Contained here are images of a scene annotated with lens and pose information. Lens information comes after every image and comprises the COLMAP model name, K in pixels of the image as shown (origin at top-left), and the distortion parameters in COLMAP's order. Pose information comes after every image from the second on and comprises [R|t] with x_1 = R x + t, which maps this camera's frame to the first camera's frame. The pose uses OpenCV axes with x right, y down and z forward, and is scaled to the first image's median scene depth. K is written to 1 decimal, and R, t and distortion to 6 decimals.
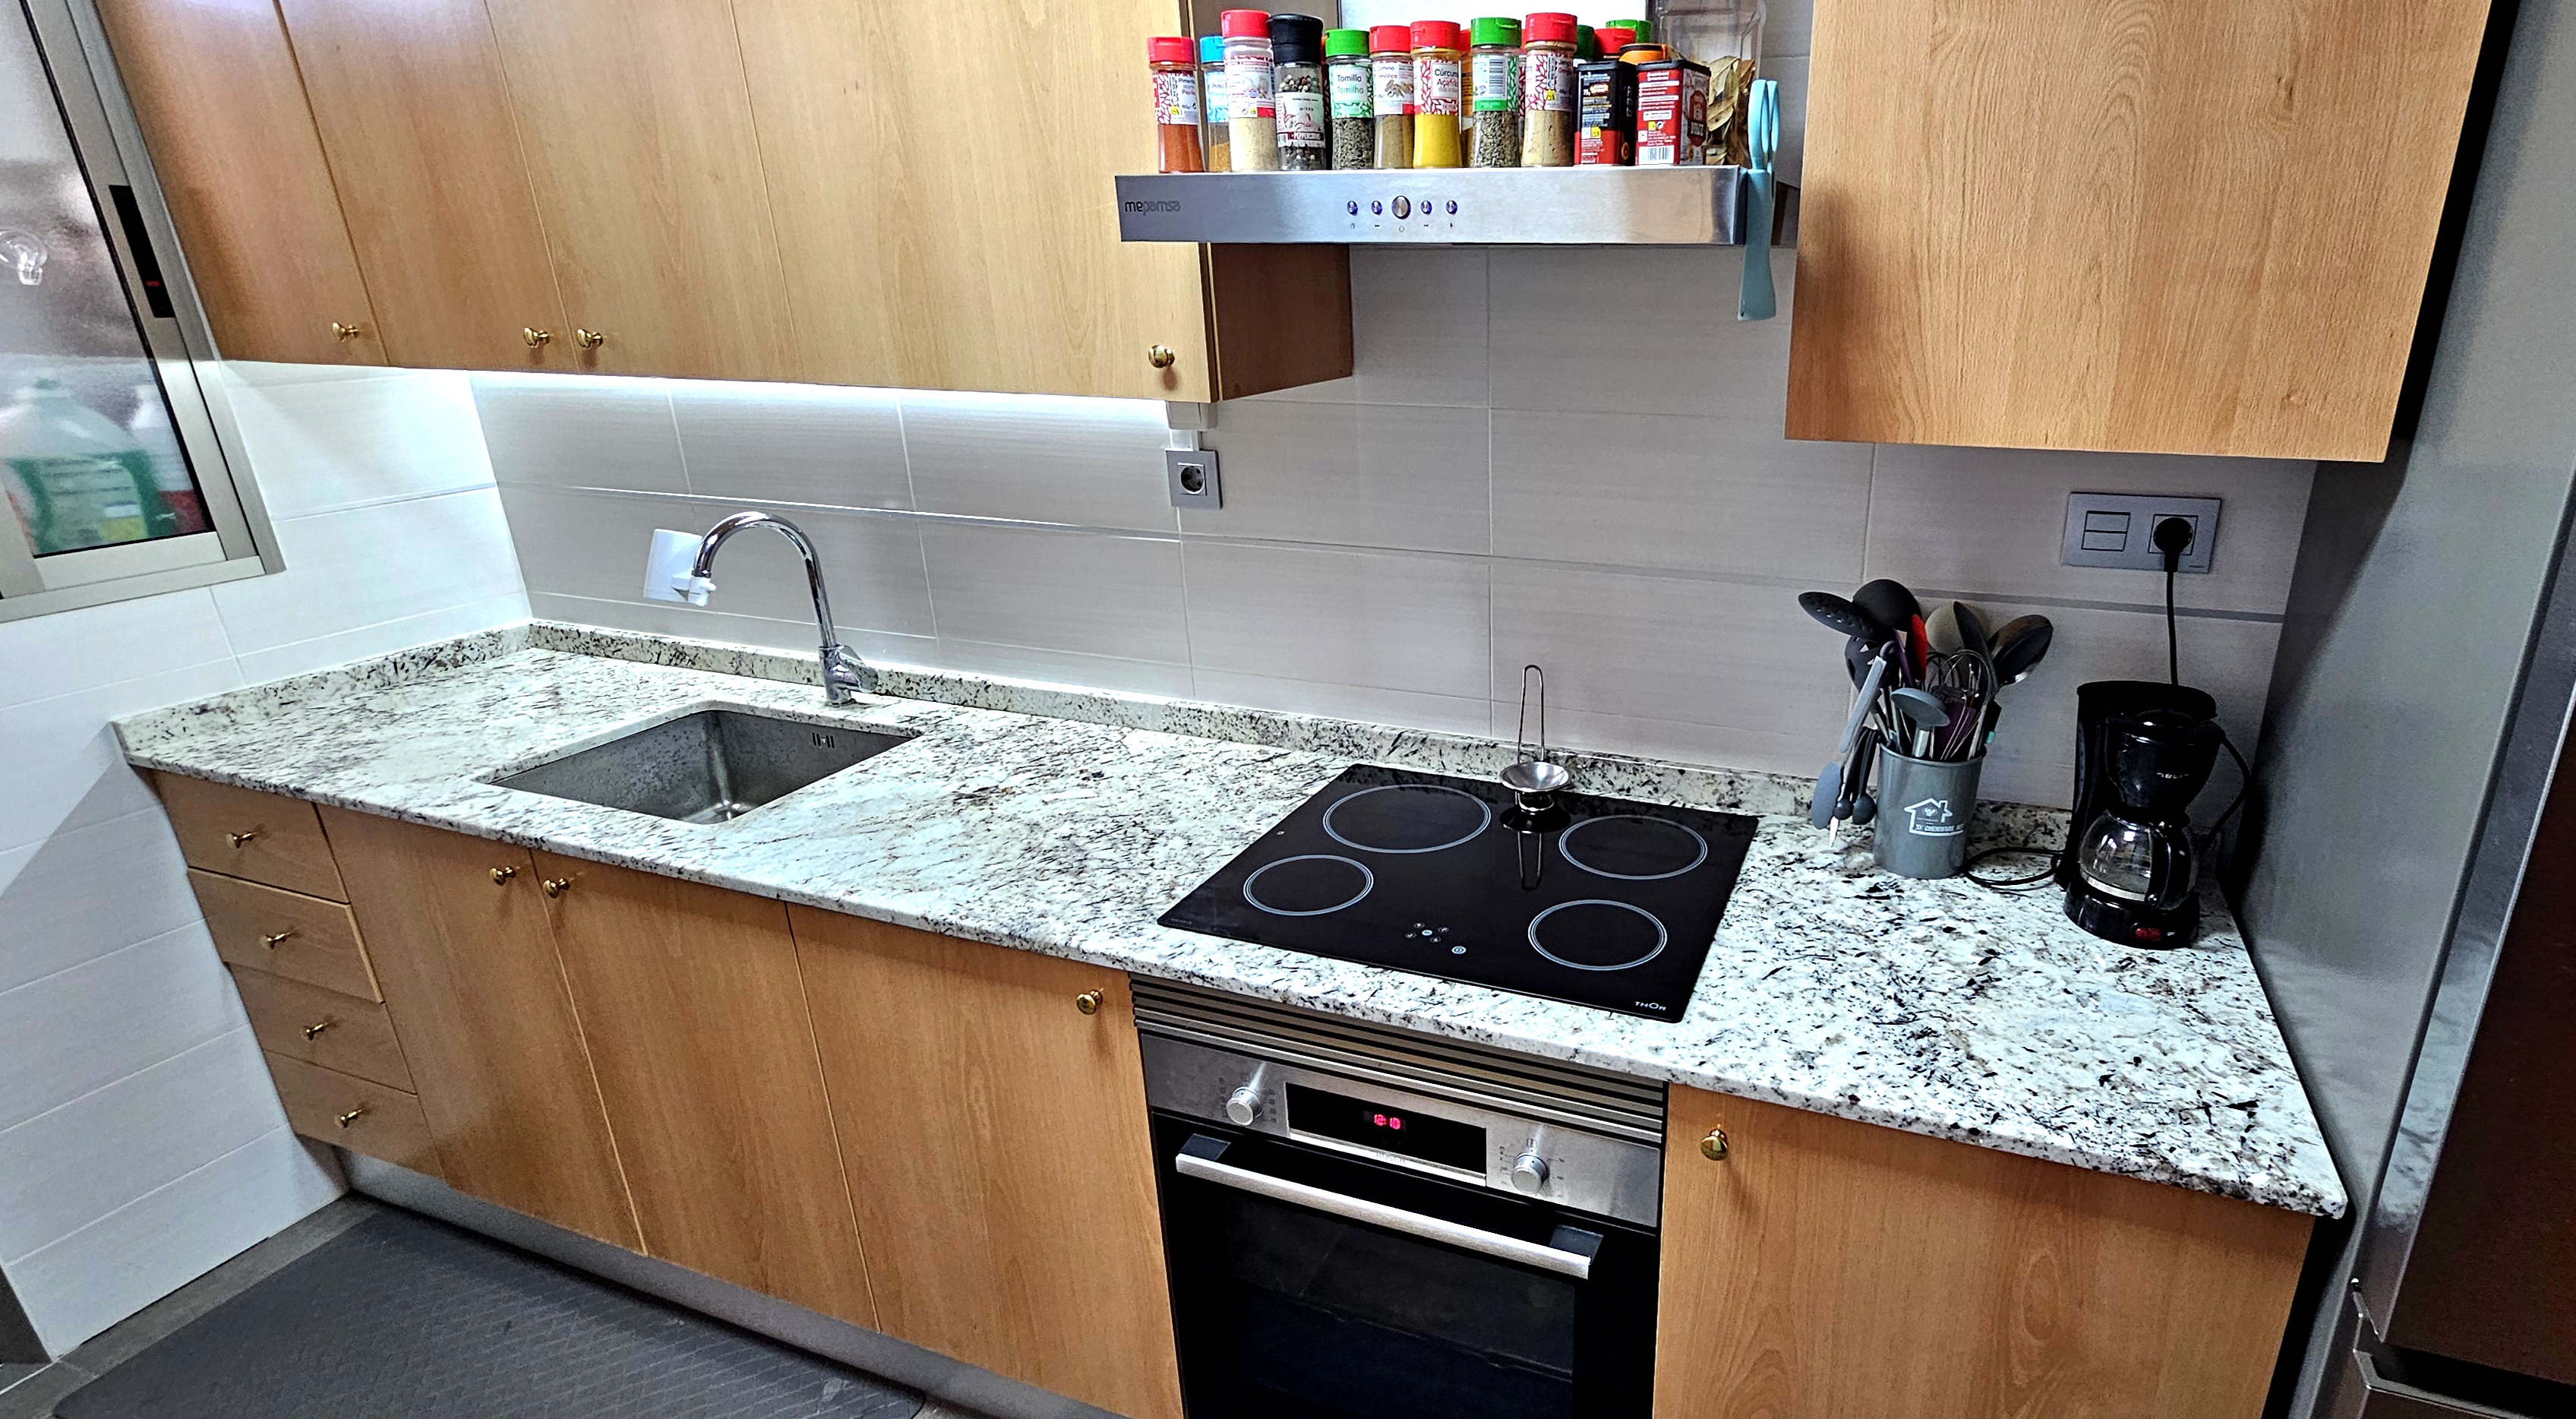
lens RADIAL K [[1235.8, 0, 1519.8], [0, 1235.8, 713.9], [0, 0, 1]] dist [-0.000697, 0.001216]
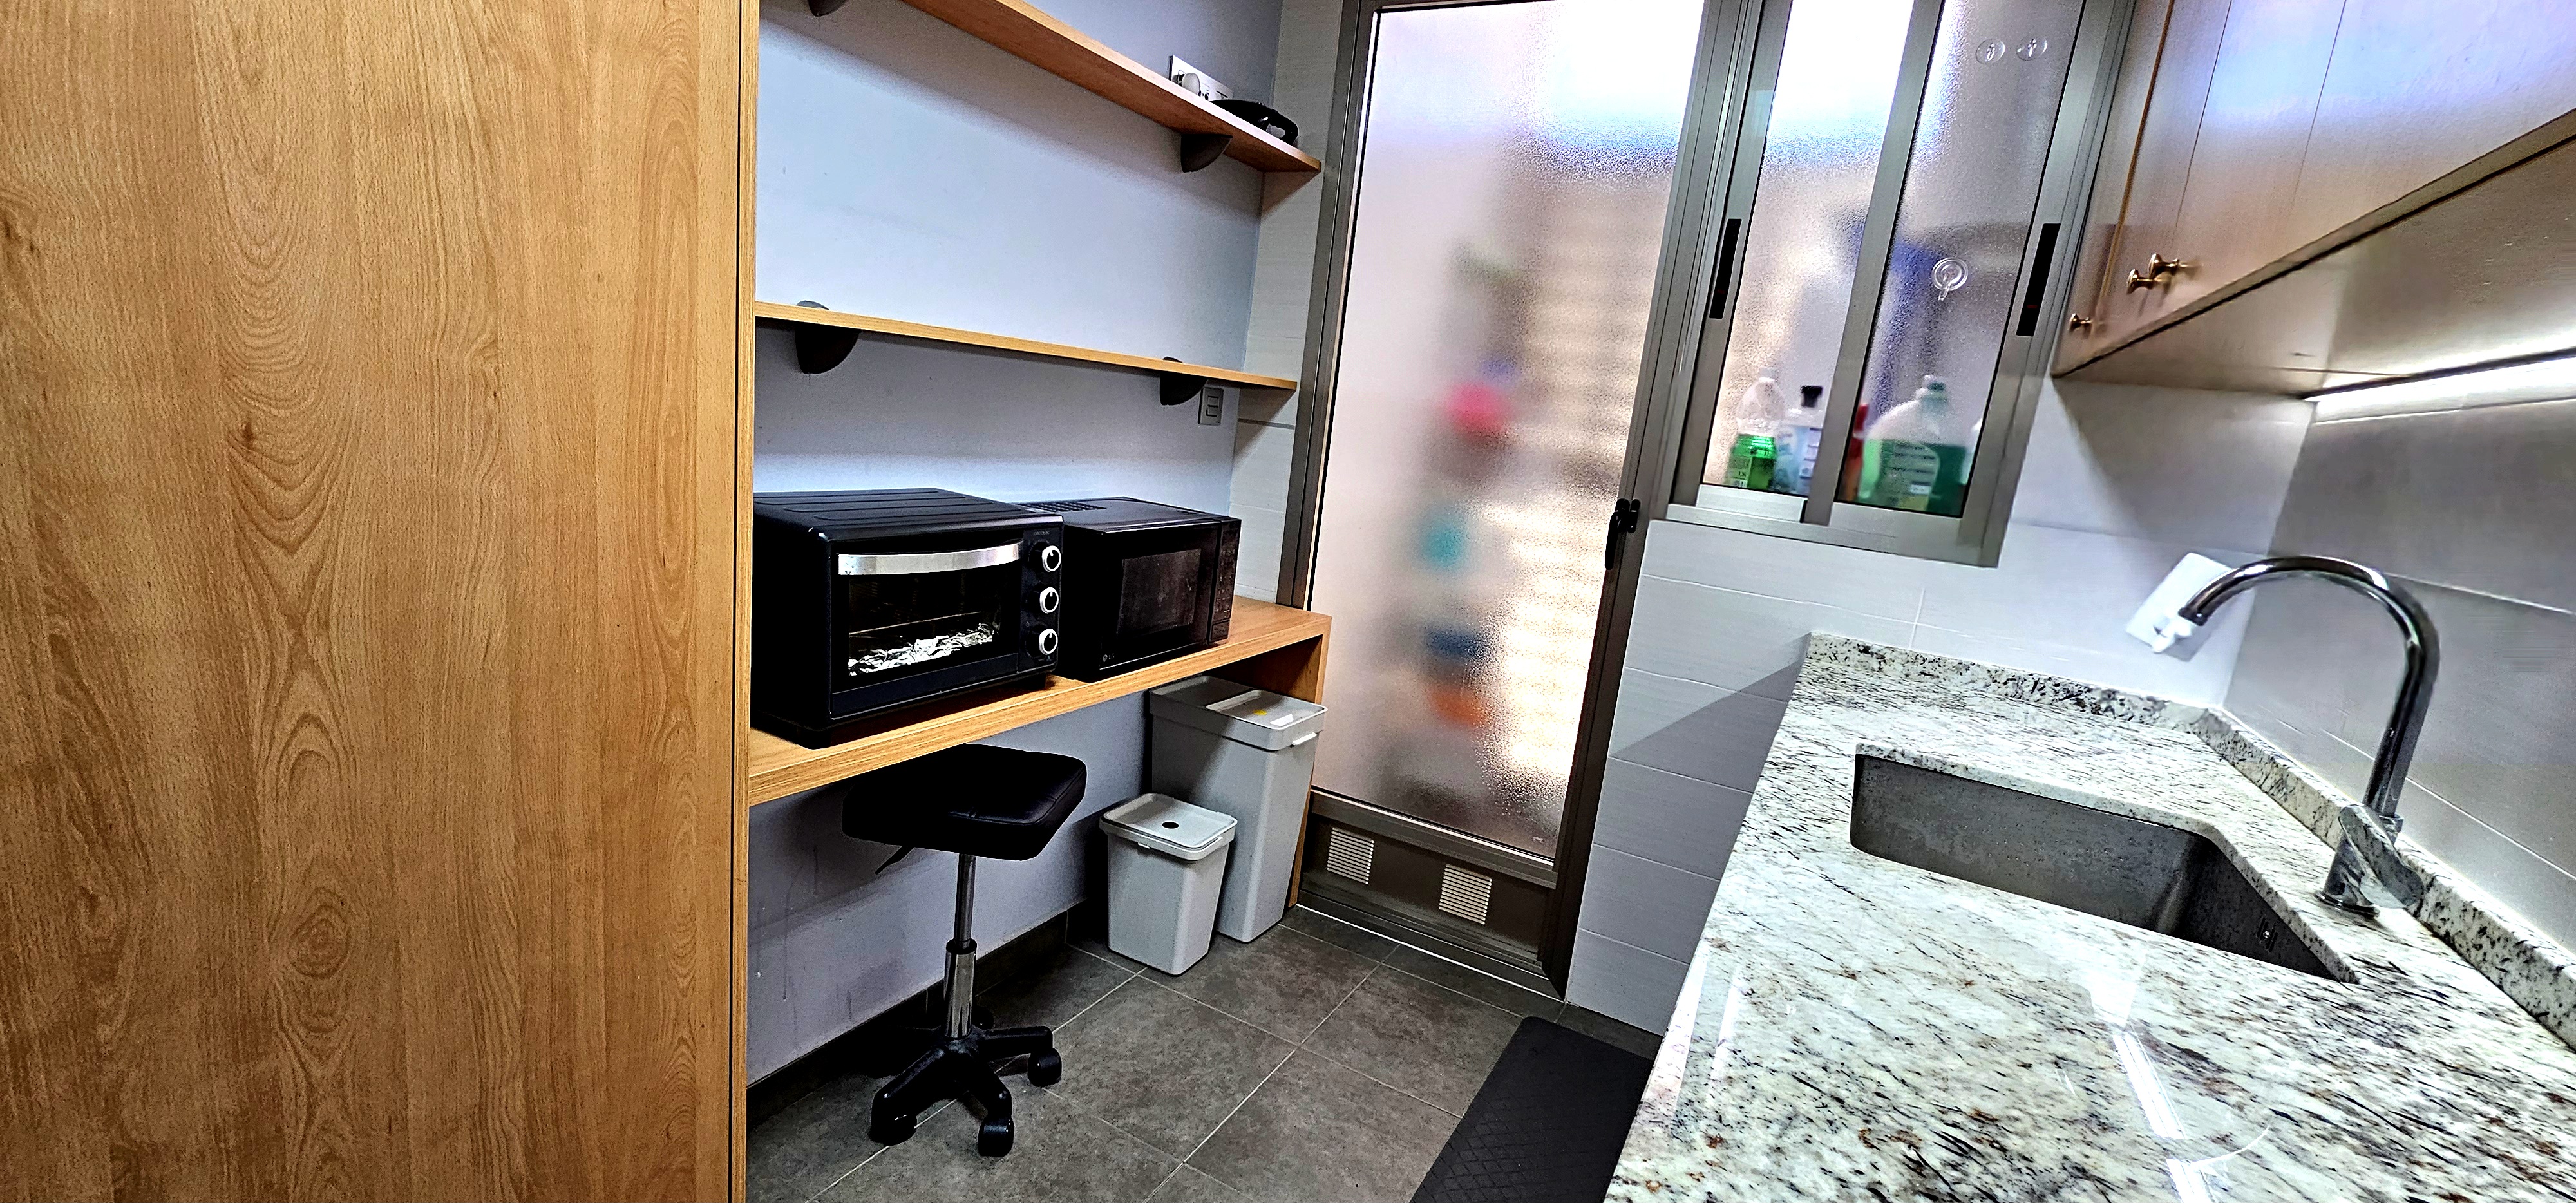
lens RADIAL K [[1049.5, 0, 1273.5], [0, 1049.5, 610.1], [0, 0, 1]] dist [-0.003173, -0.000556]
pose [[-0.187691, 0.173468, -0.966789, 0.010978], [-0.431264, 0.869778, 0.239787, -0.034276], [0.882487, 0.461947, -0.088439, 0.594042]]
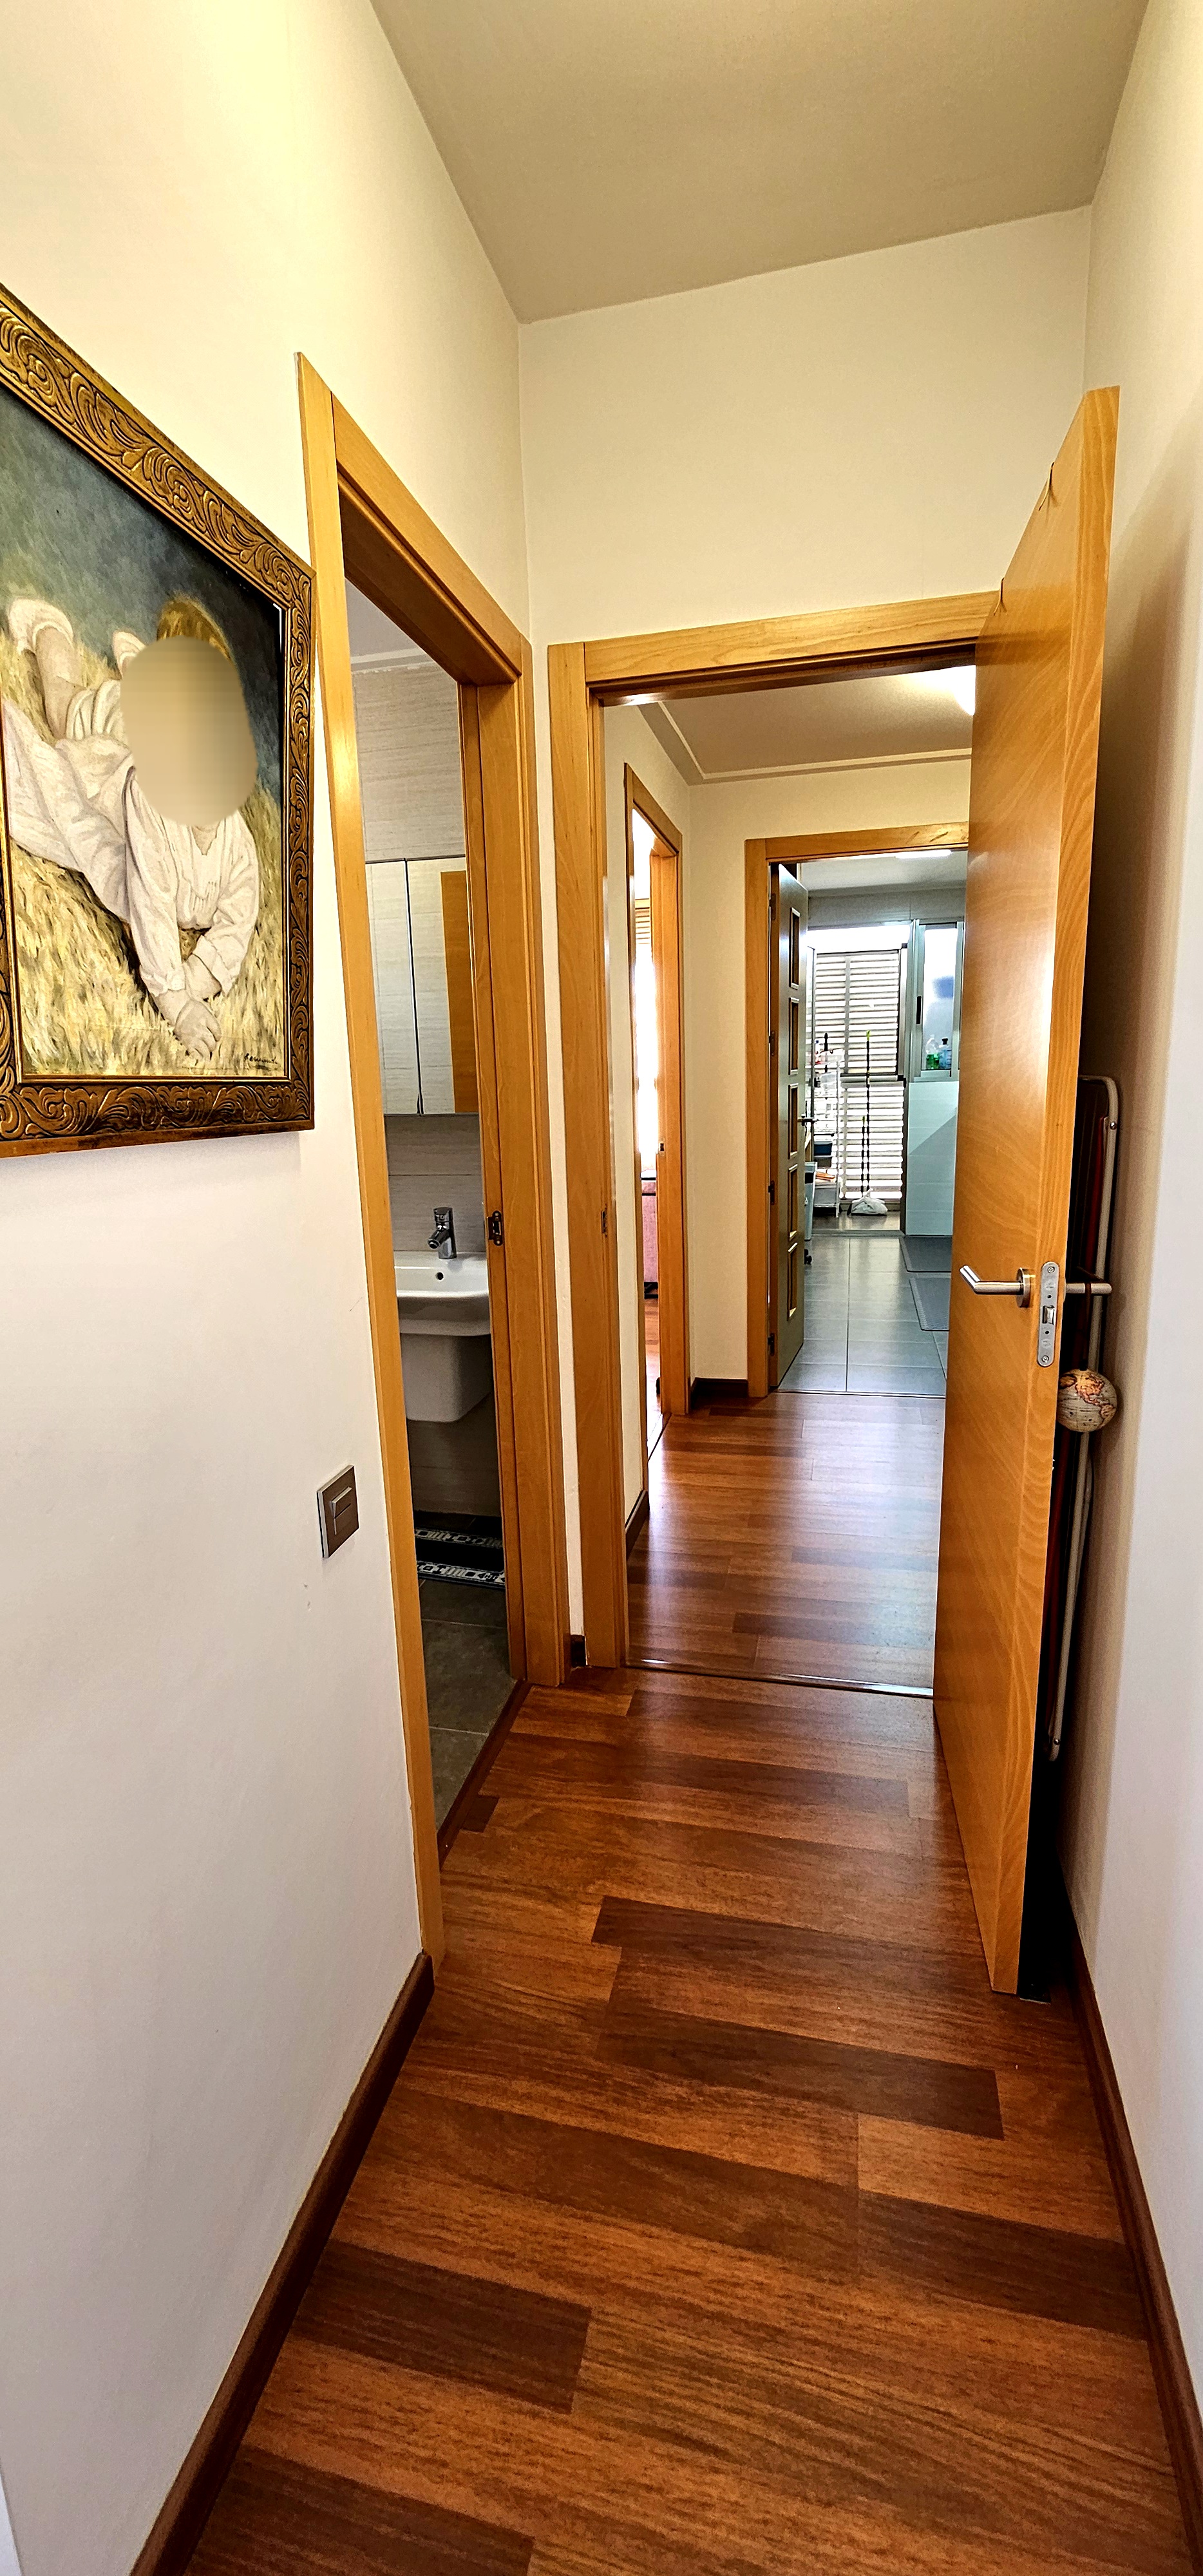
lens RADIAL K [[1049.5, 0, 601.2], [0, 1049.5, 1288.6], [0, 0, 1]] dist [-0.003173, -0.000556]
pose [[0.090891, 0.195965, -0.976389, 2.779682], [-0.309935, 0.937322, 0.159273, 0.443340], [0.946403, 0.288140, 0.145931, -0.665421]]
